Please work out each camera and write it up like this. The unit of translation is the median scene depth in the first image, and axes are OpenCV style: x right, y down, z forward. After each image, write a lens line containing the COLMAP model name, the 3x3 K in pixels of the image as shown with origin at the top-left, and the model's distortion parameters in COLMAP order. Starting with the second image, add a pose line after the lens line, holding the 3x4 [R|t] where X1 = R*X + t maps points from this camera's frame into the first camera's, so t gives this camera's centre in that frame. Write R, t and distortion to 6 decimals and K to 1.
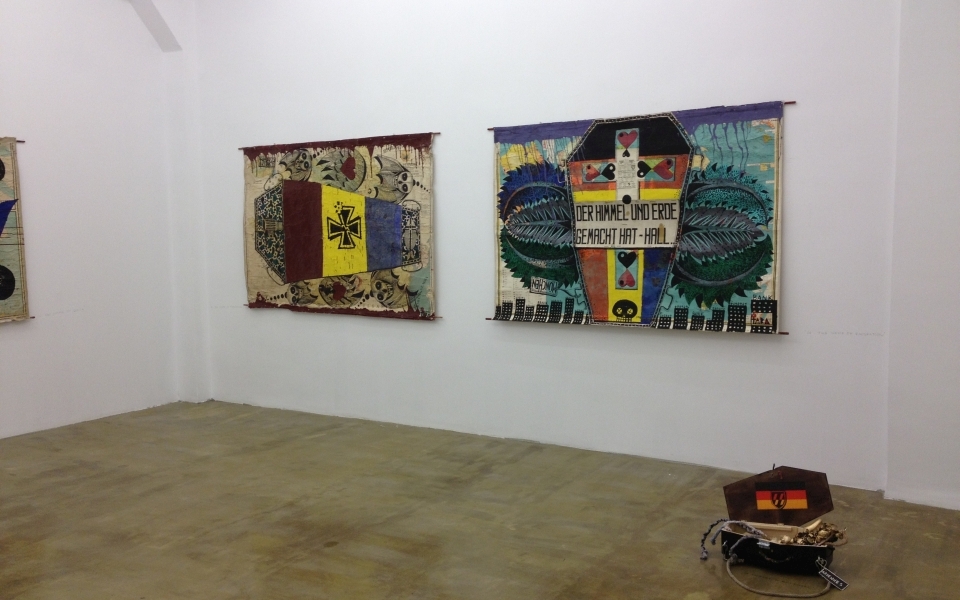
lens RADIAL K [[883.9, 0, 477.4], [0, 883.9, 294.3], [0, 0, 1]] dist [0.144871, -0.301616]
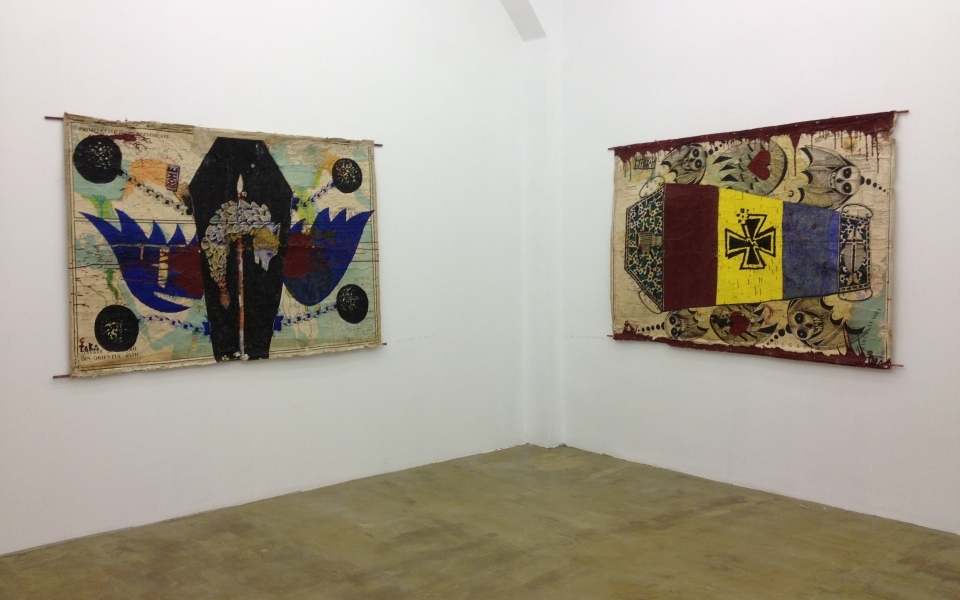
lens RADIAL K [[883.9, 0, 477.4], [0, 883.9, 294.3], [0, 0, 1]] dist [0.144871, -0.301616]
pose [[0.955779, 0.019205, -0.293458, -0.150697], [-0.025698, 0.999503, -0.018284, -0.009380], [0.292961, 0.025017, 0.955797, 0.189777]]
